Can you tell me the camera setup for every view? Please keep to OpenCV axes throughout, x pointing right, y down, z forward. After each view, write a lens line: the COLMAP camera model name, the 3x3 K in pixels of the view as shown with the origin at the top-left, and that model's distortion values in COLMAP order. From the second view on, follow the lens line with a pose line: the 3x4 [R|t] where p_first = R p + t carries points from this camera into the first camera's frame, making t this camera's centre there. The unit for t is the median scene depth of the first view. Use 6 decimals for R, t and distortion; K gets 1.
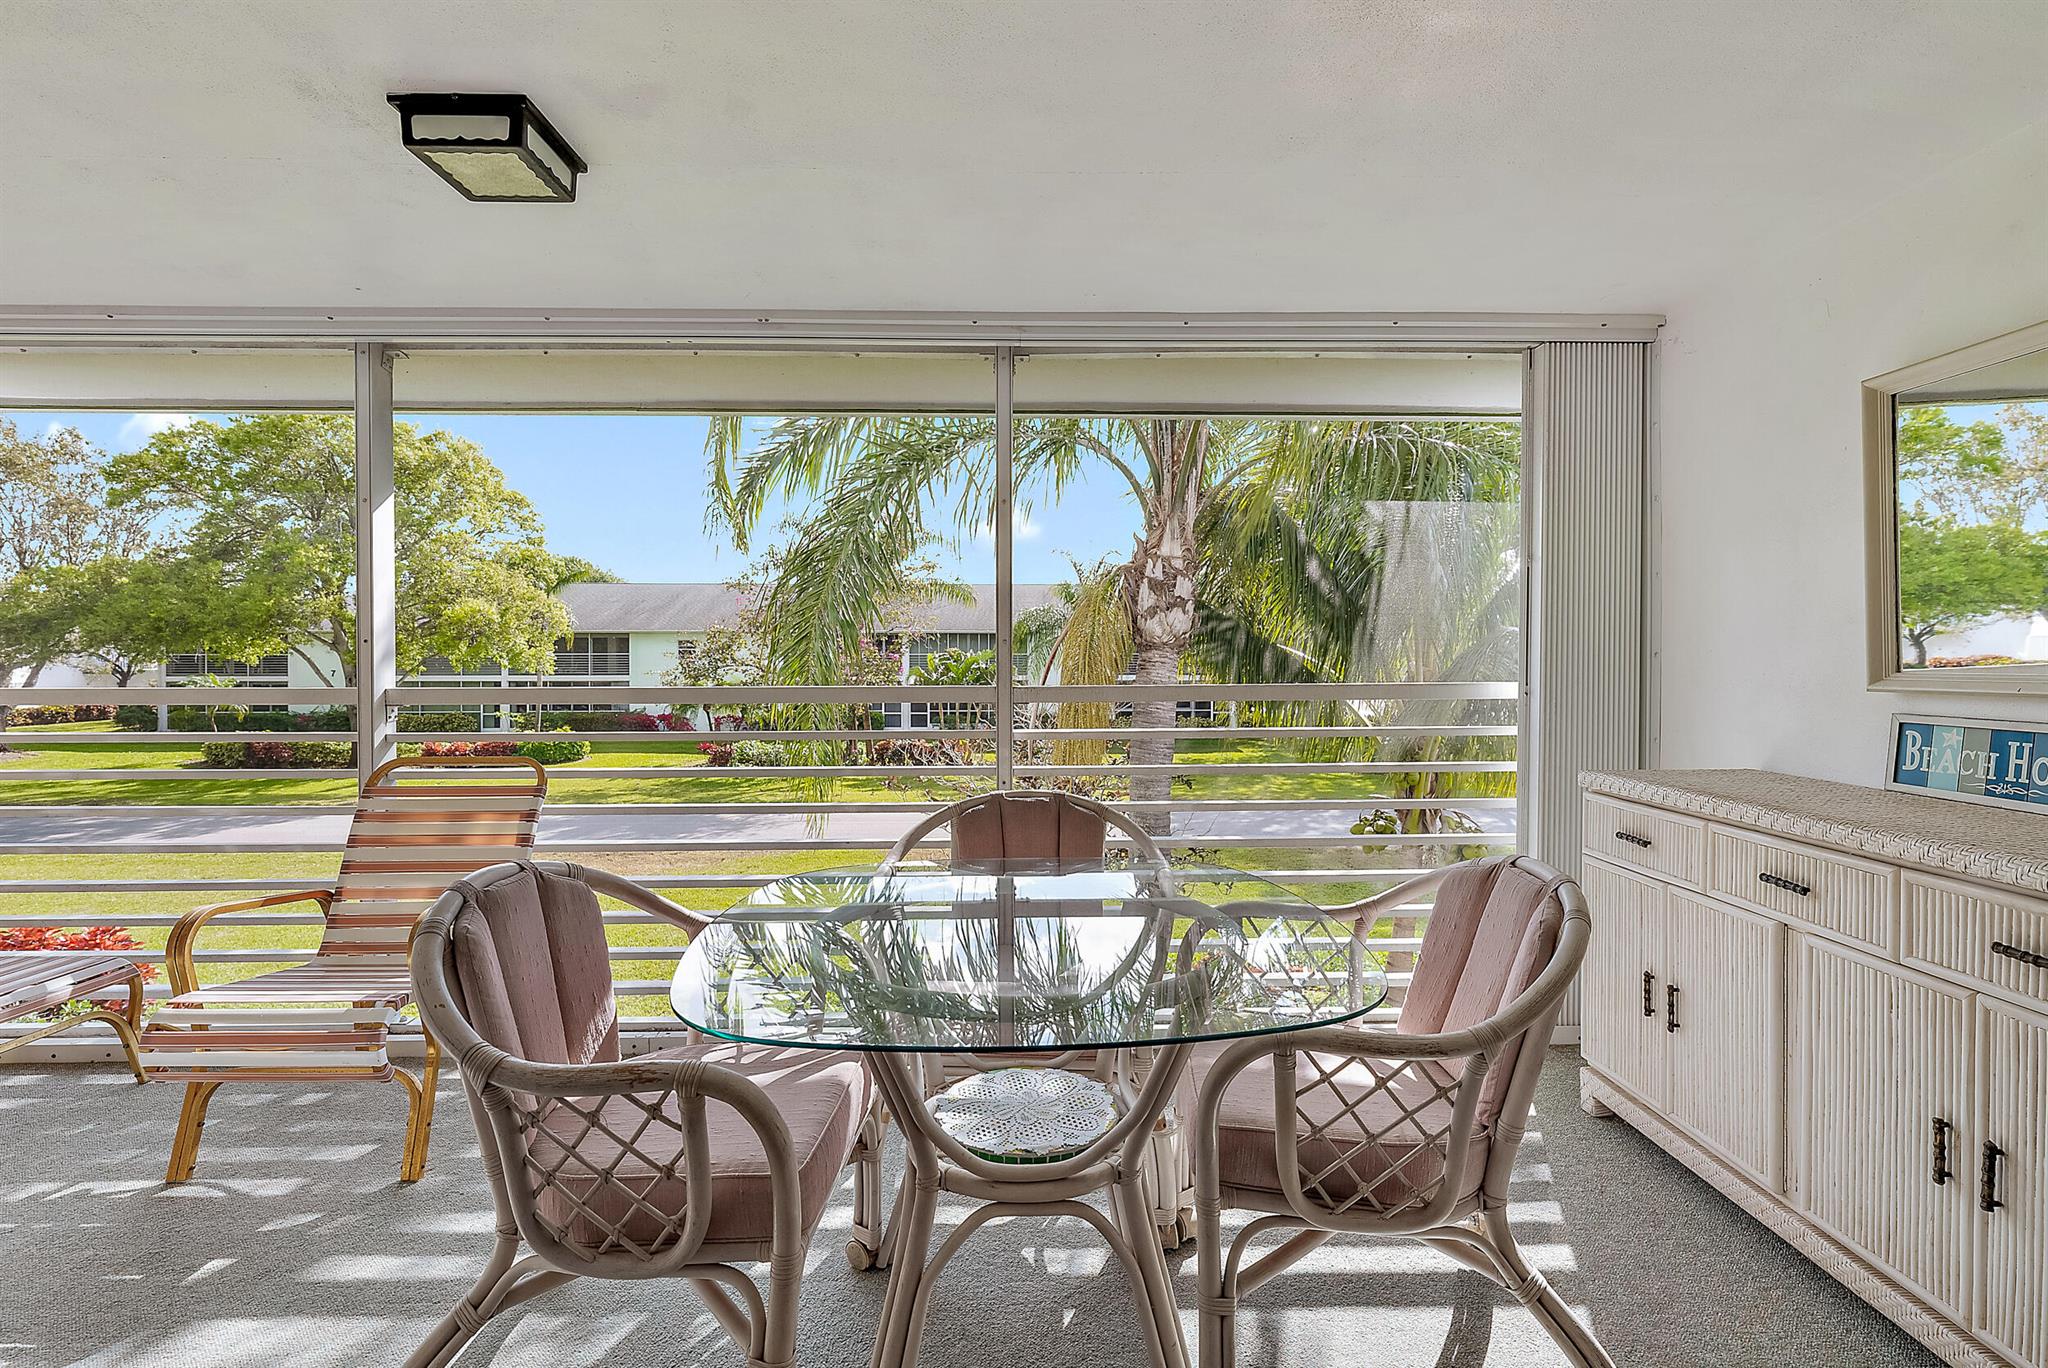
lens RADIAL K [[941.5, 0, 1031.5], [0, 941.5, 667.8], [0, 0, 1]] dist [-0.000721, -0.000632]
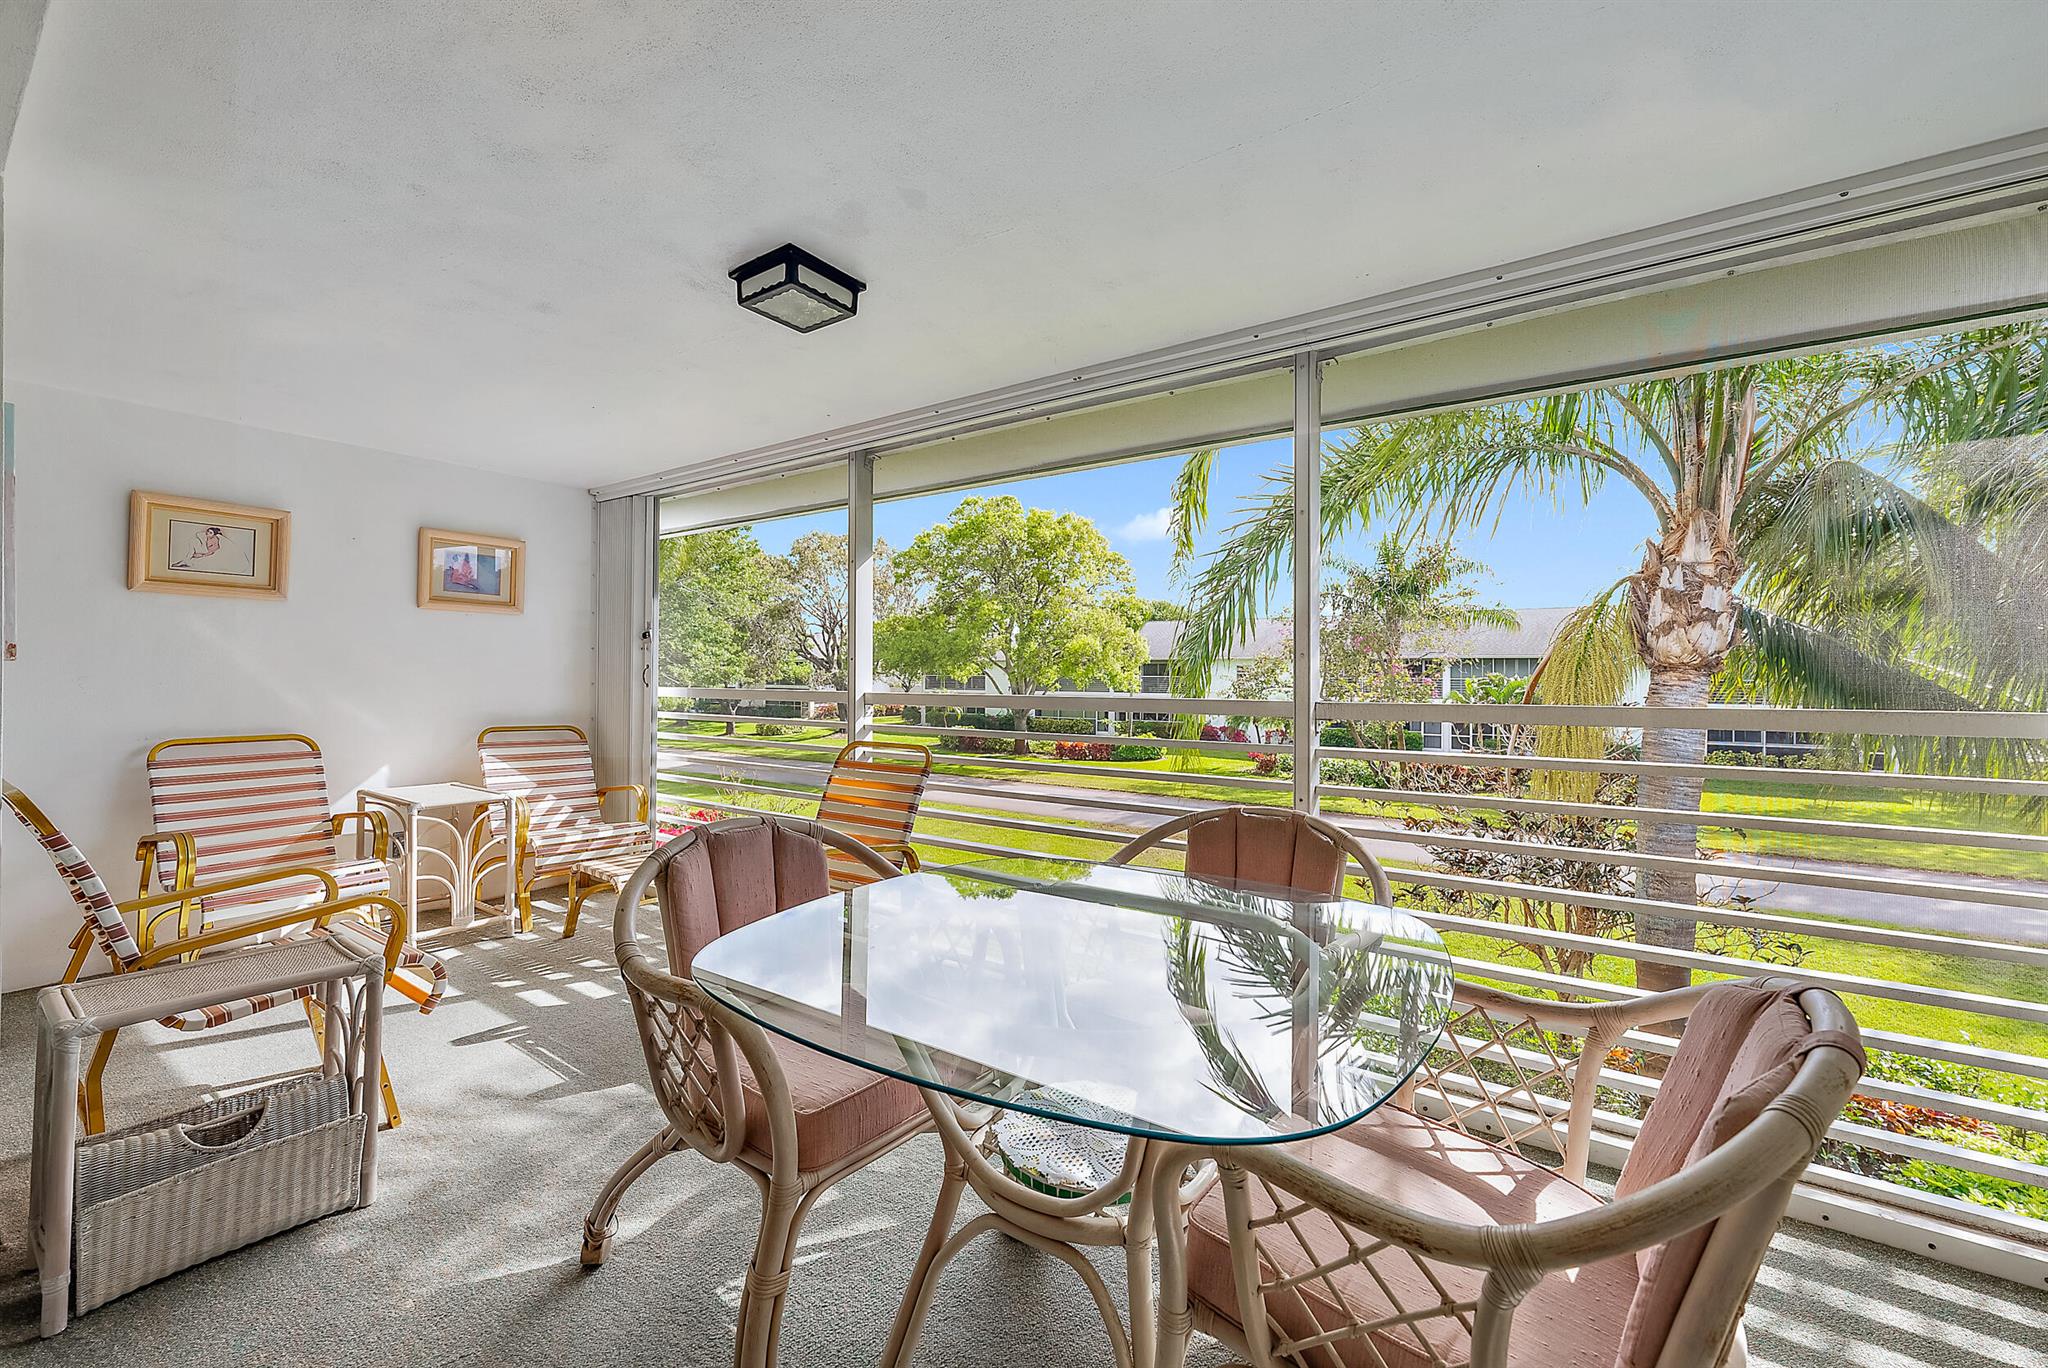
lens RADIAL K [[804.5, 0, 1032.0], [0, 804.5, 677.1], [0, 0, 1]] dist [-0.001394, -0.000300]
pose [[0.813309, 0.006035, -0.581801, 0.069269], [-0.015084, 0.999829, -0.010714, 0.002381], [0.581636, 0.017490, 0.813261, 0.047815]]
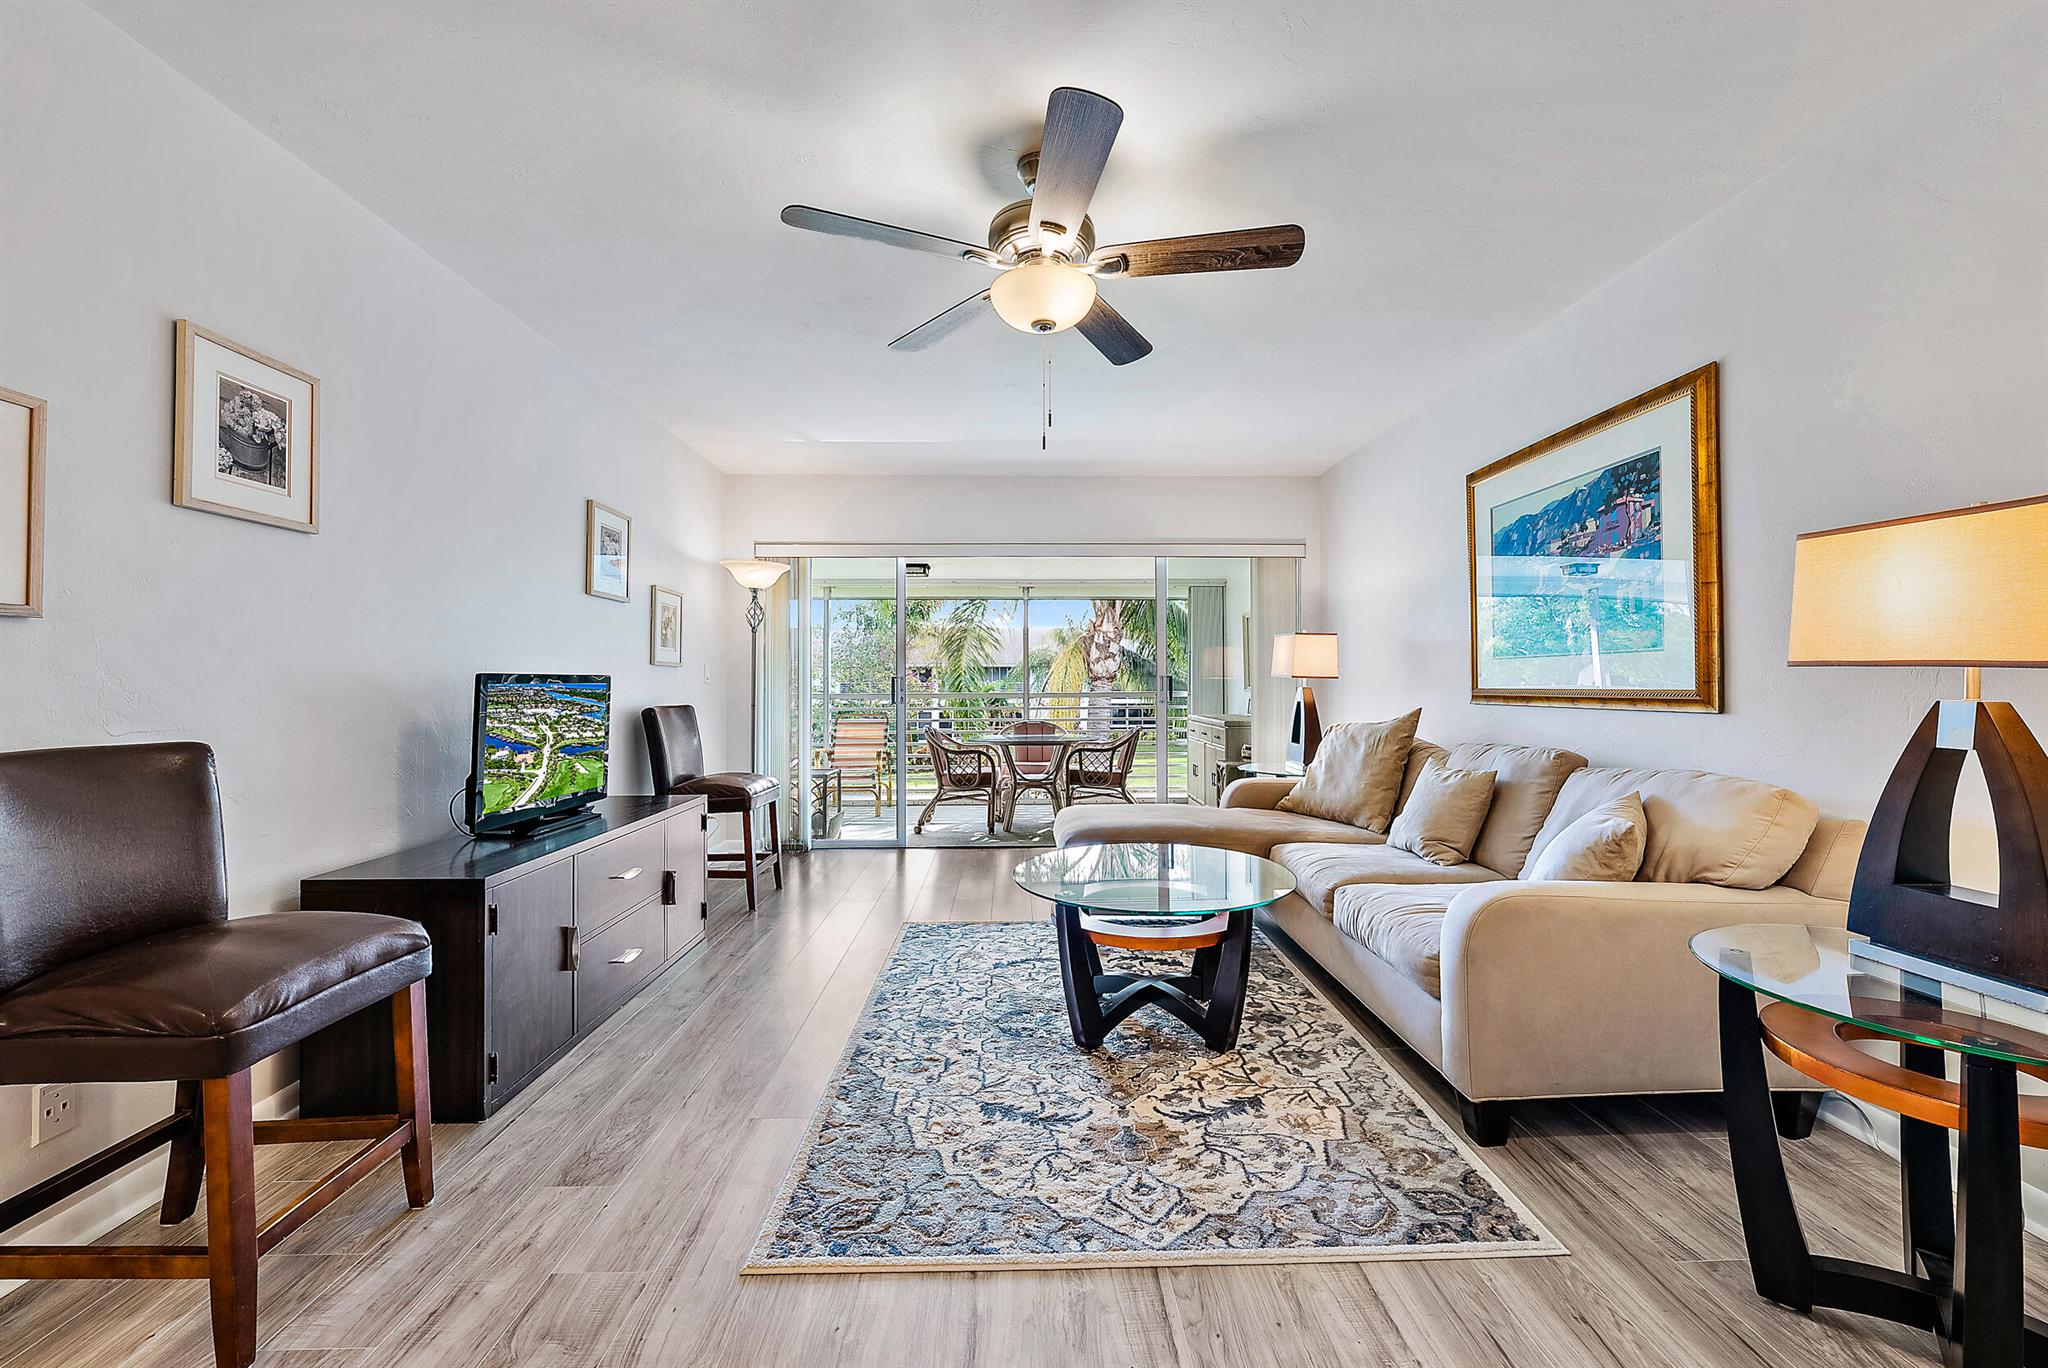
lens RADIAL K [[804.5, 0, 1018.0], [0, 804.5, 674.8], [0, 0, 1]] dist [-0.001394, -0.000300]
pose [[0.999835, 0.000115, -0.018169, -0.001986], [-0.000575, 0.999680, -0.025283, 0.008652], [0.018160, 0.025290, 0.999515, -0.517141]]
